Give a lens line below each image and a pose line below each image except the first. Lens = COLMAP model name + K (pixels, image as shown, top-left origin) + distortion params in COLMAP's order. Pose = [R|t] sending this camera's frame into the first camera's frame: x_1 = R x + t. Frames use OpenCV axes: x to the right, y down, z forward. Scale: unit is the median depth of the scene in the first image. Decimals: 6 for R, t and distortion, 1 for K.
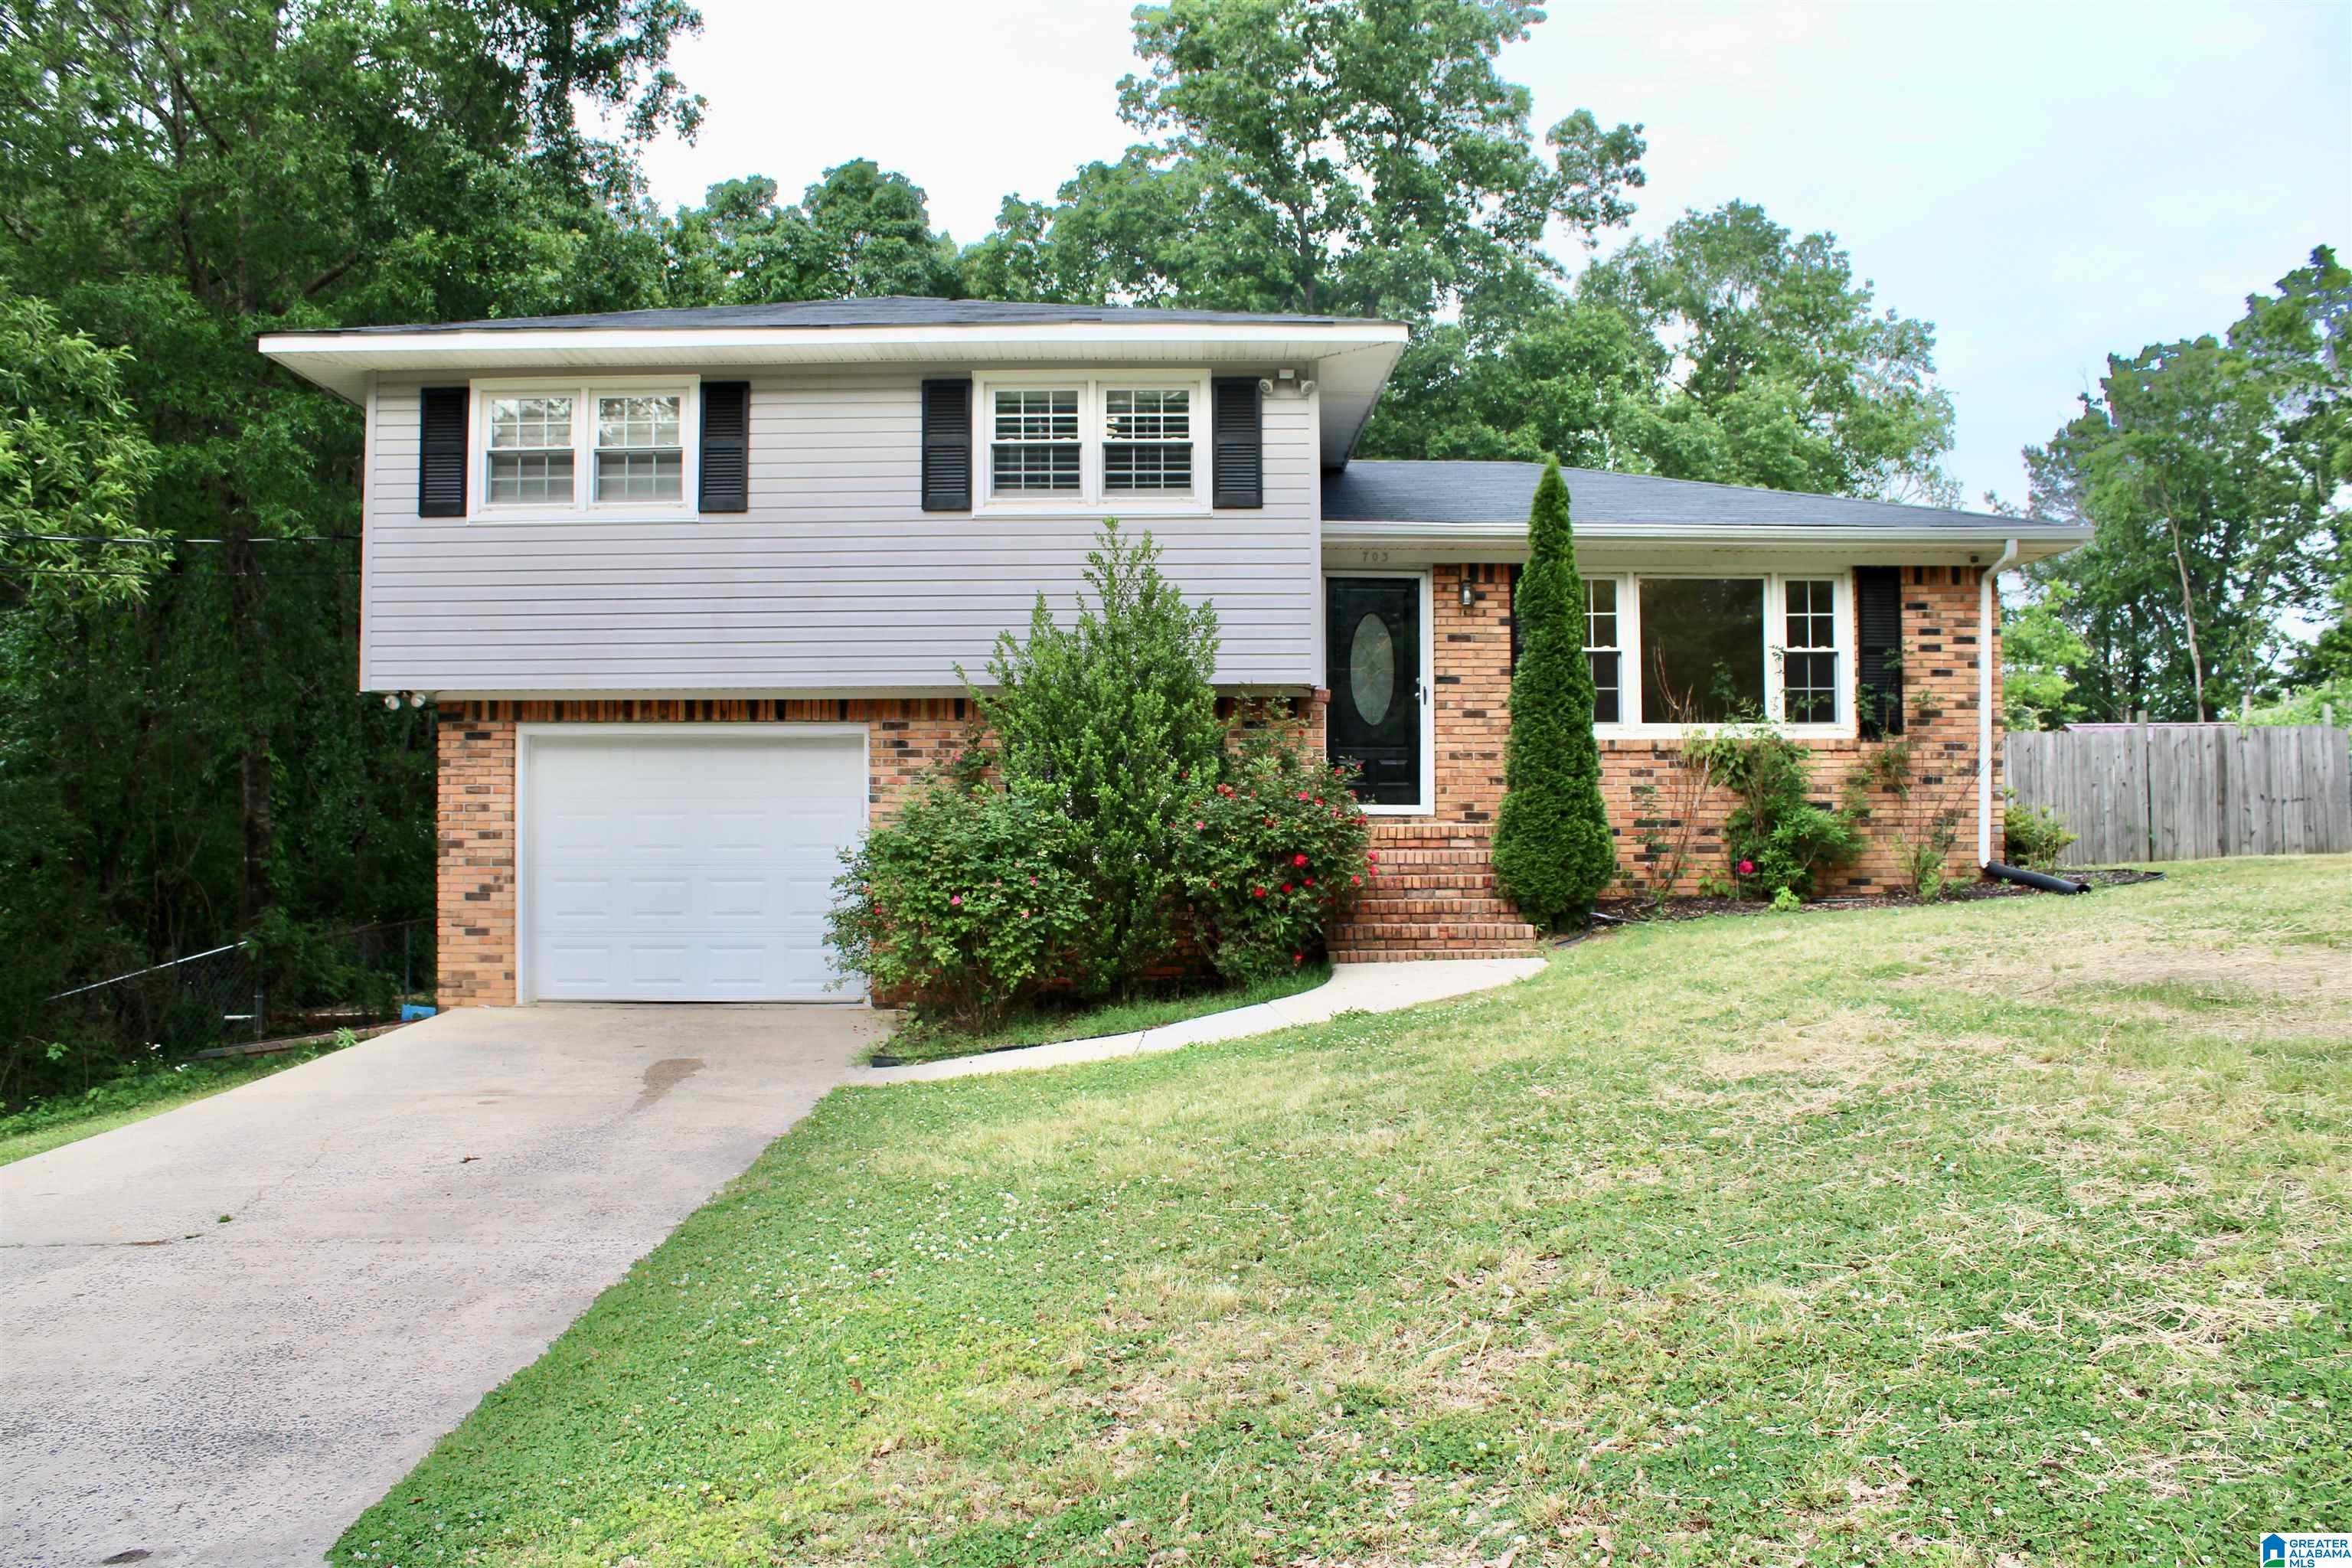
lens RADIAL K [[1952.3, 0, 1176.0], [0, 1952.3, 784.0], [0, 0, 1]] dist [-0.169805, 0.162099]
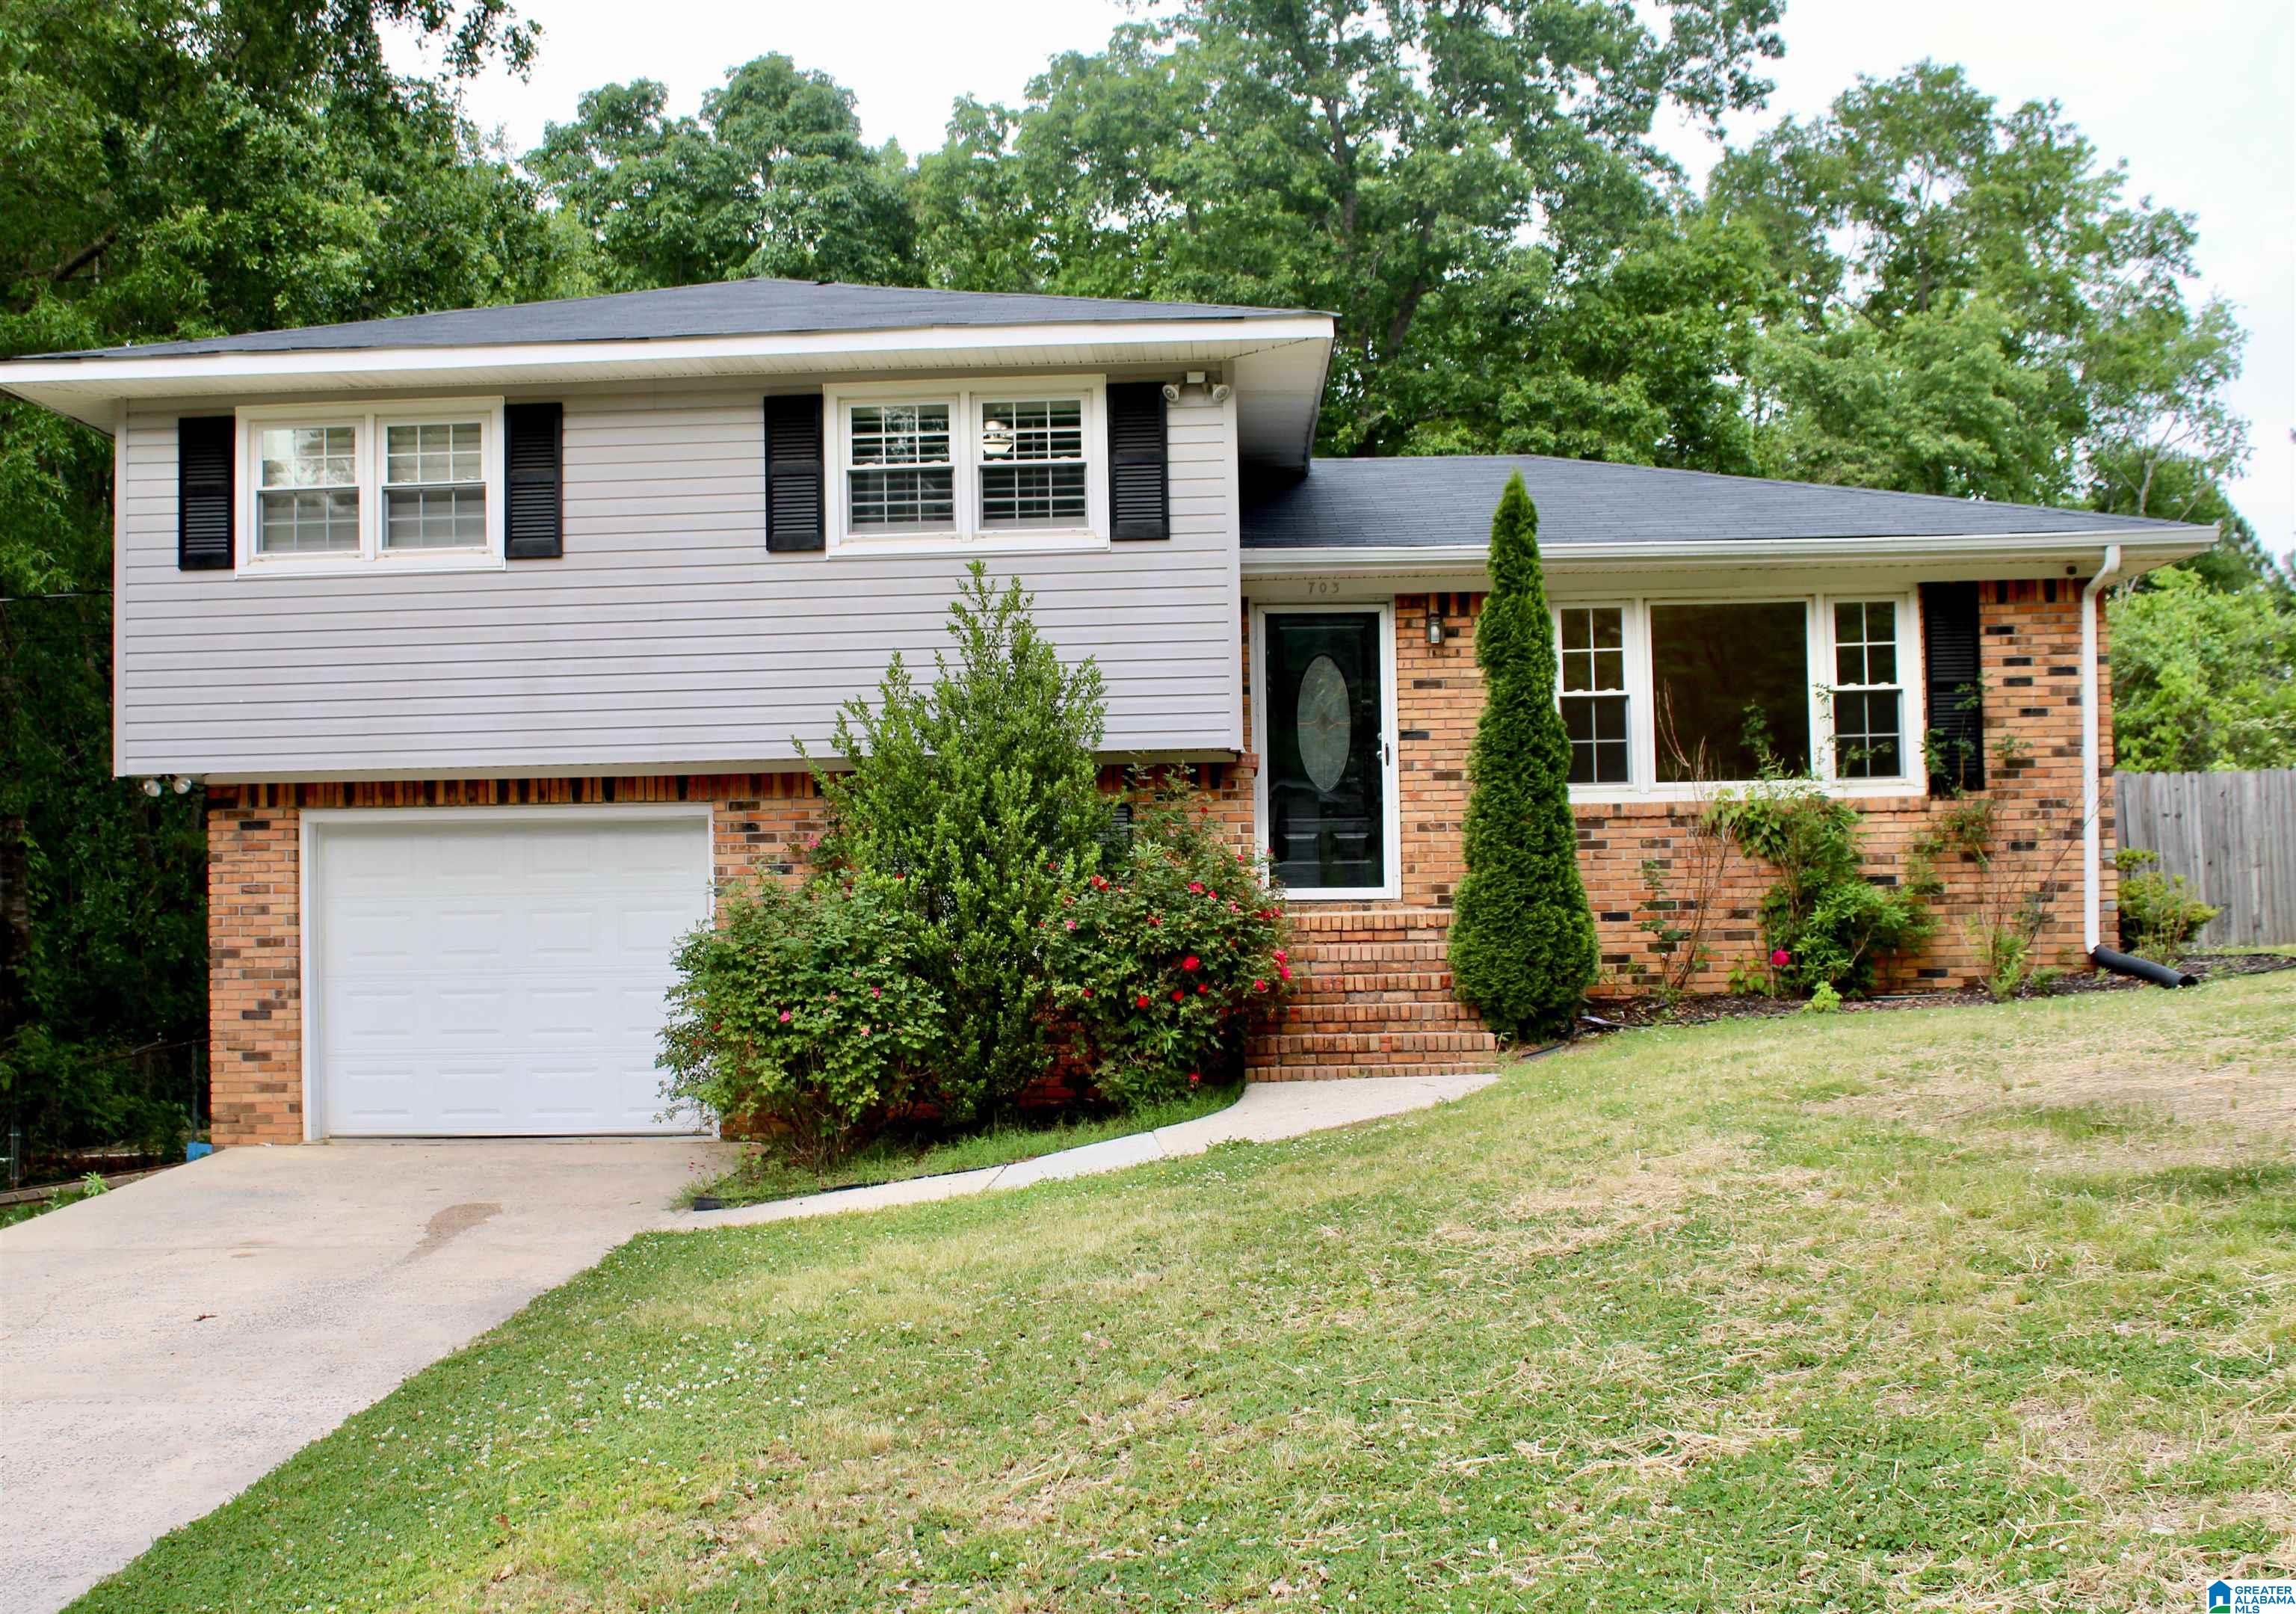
lens RADIAL K [[2747.3, 0, 1230.4], [0, 2747.3, 773.0], [0, 0, 1]] dist [-0.144186, 0.175982]
pose [[0.998789, -0.017904, -0.045823, 0.117790], [0.017291, 0.999756, -0.013720, -0.023436], [0.046058, 0.012911, 0.998855, -0.170542]]
